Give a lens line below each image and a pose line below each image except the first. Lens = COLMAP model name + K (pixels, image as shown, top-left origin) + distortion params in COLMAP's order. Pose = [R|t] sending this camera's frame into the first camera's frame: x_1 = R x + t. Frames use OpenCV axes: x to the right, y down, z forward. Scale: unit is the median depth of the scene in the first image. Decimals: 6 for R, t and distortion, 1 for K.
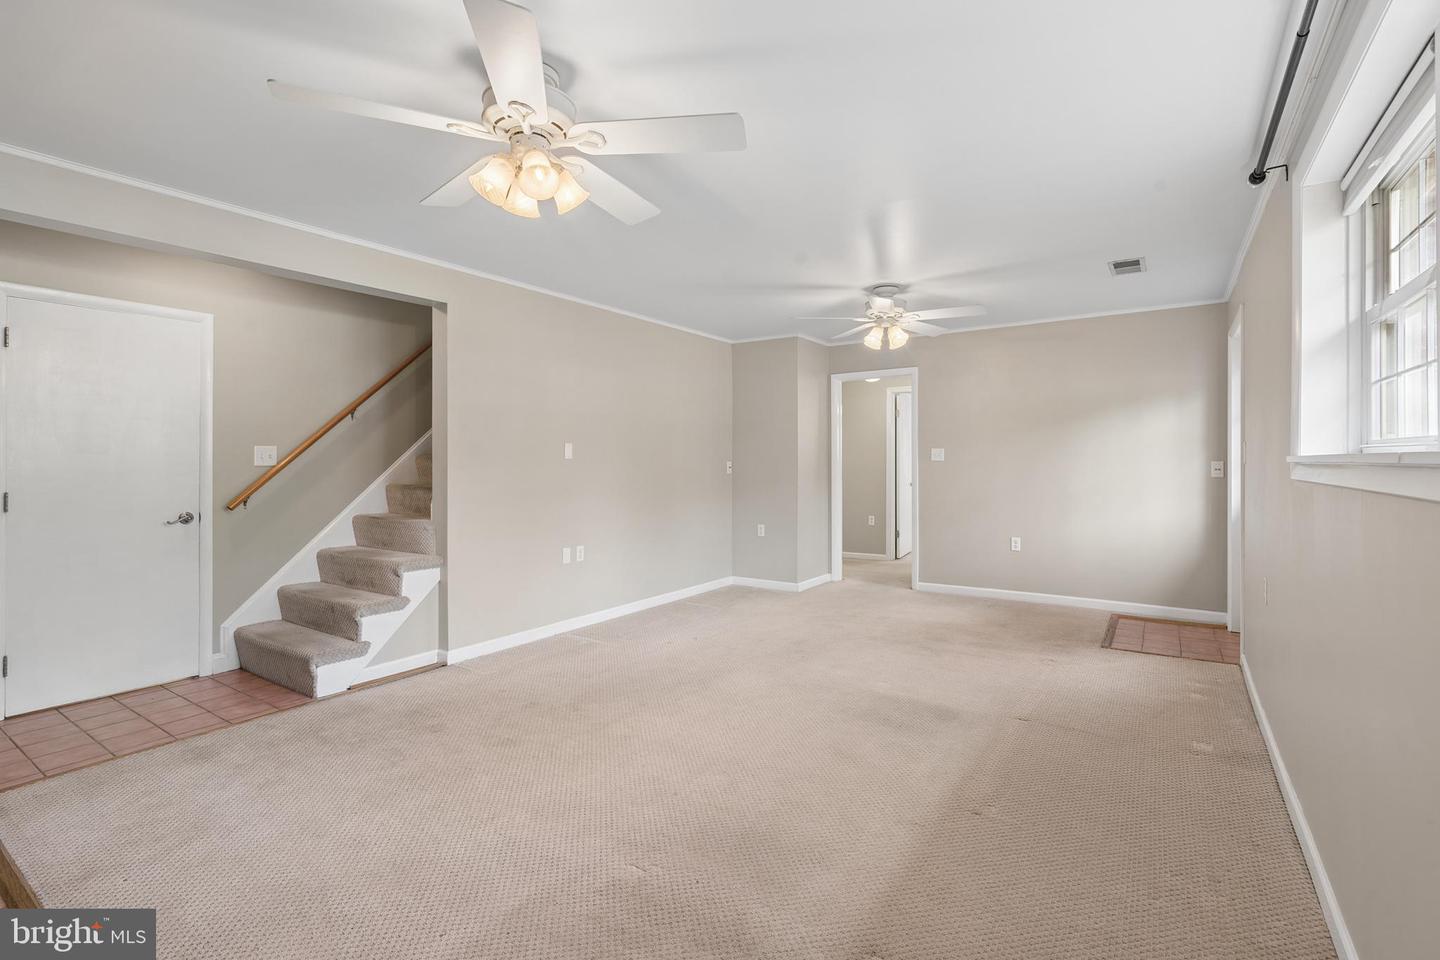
lens RADIAL K [[647.2, 0, 720.3], [0, 647.2, 464.2], [0, 0, 1]] dist [-0.001337, 0.000664]
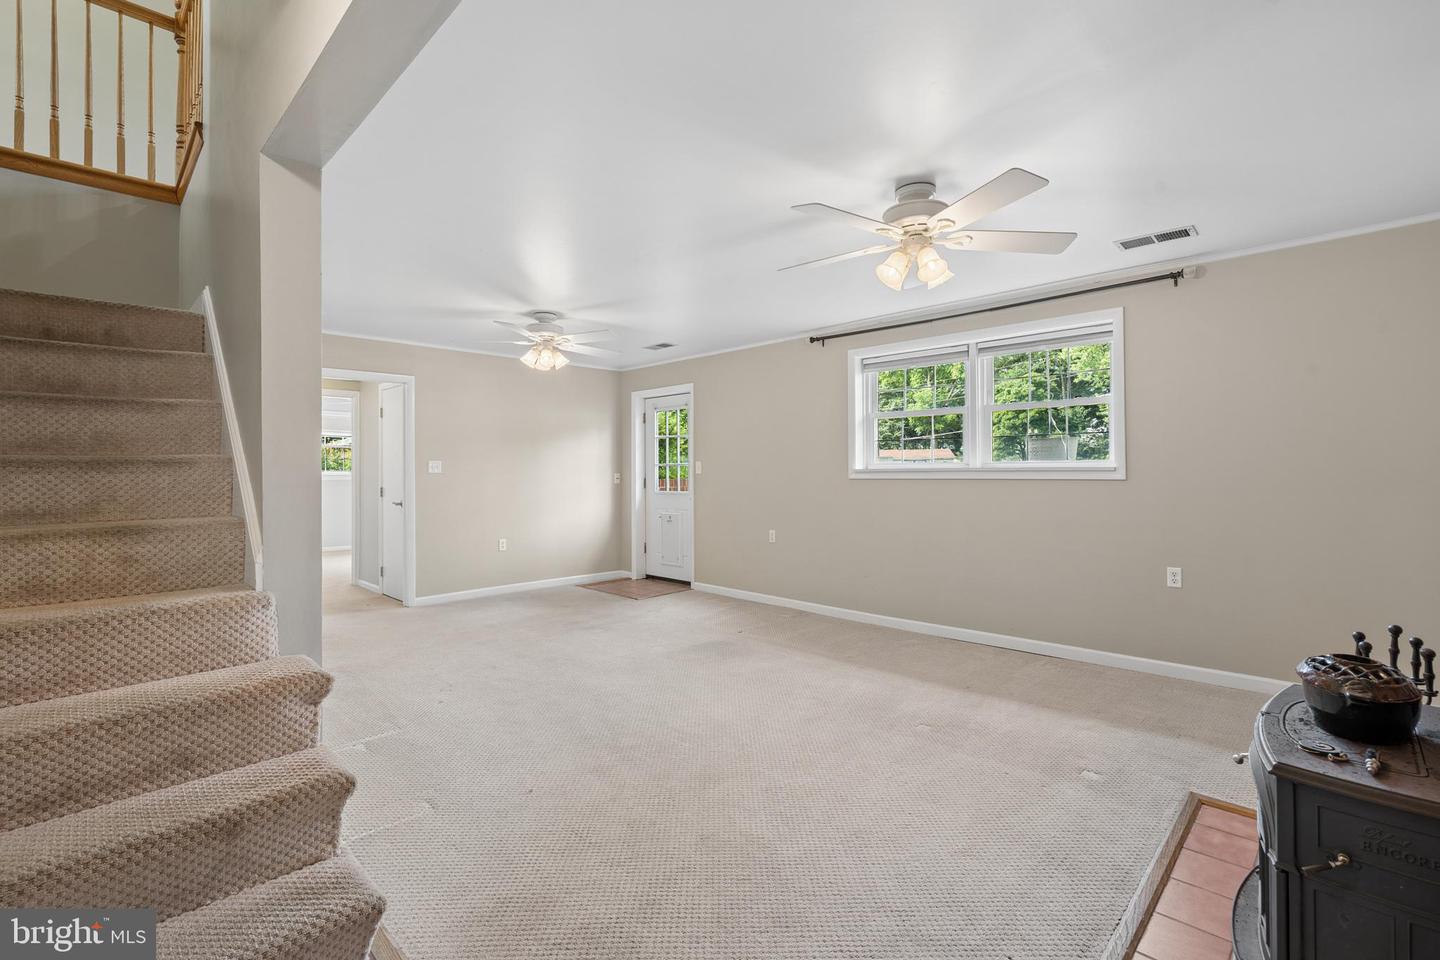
lens RADIAL K [[647.2, 0, 718.5], [0, 647.2, 477.1], [0, 0, 1]] dist [-0.001337, 0.000664]
pose [[0.189535, -0.004410, 0.981864, -0.767447], [0.009278, 0.999953, 0.002700, 0.003310], [-0.981830, 0.008598, 0.189567, 0.508099]]
